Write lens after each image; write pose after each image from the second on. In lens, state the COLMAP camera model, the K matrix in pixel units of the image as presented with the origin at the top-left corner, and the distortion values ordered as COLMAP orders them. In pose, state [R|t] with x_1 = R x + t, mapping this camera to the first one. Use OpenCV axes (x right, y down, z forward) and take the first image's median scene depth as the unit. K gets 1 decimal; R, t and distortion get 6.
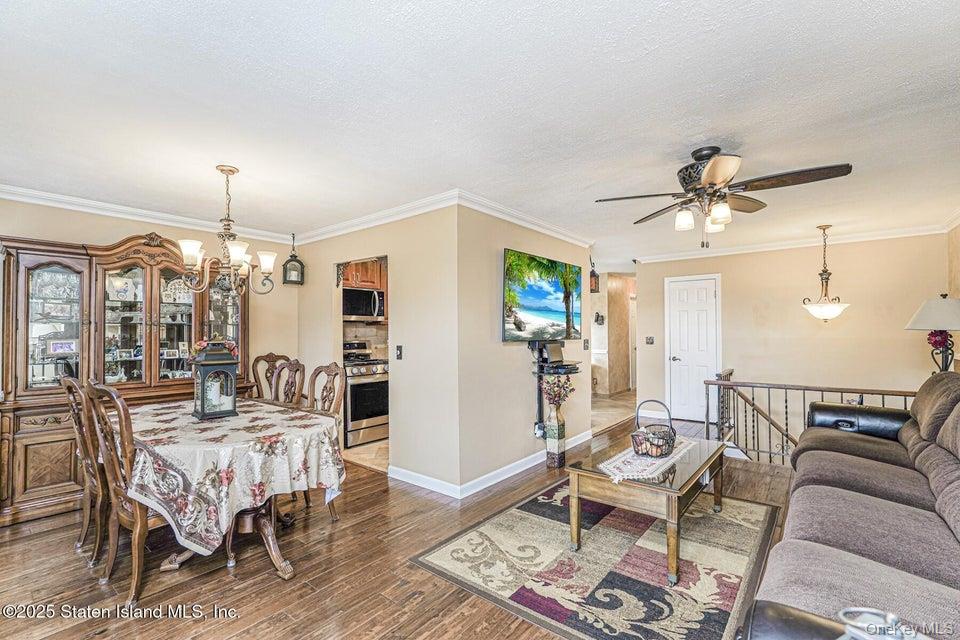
lens RADIAL K [[425.7, 0, 476.6], [0, 425.7, 322.0], [0, 0, 1]] dist [-0.018957, 0.011068]
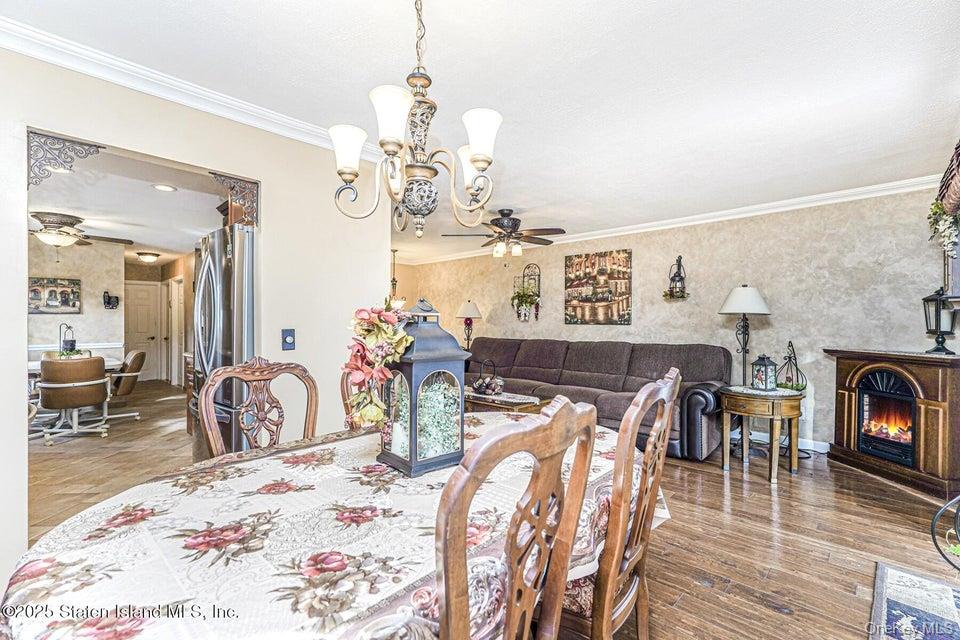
lens RADIAL K [[425.7, 0, 476.6], [0, 425.7, 322.0], [0, 0, 1]] dist [-0.018957, 0.011068]
pose [[0.069519, 0.005473, 0.997566, -0.581488], [-0.024731, 0.999687, -0.003761, 0.026906], [-0.997274, -0.024410, 0.069632, 0.471794]]
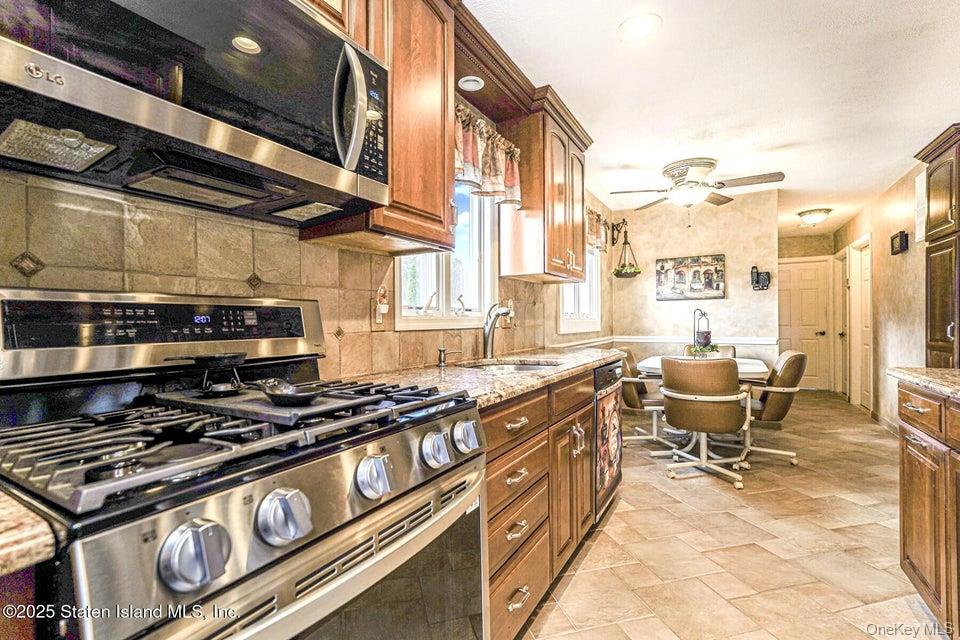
lens RADIAL K [[425.7, 0, 476.6], [0, 425.7, 322.0], [0, 0, 1]] dist [-0.018957, 0.011068]
pose [[0.987690, -0.003845, 0.156378, -0.210562], [-0.000024, 0.999694, 0.024732, 0.052074], [-0.156425, -0.024432, 0.987388, 0.789887]]
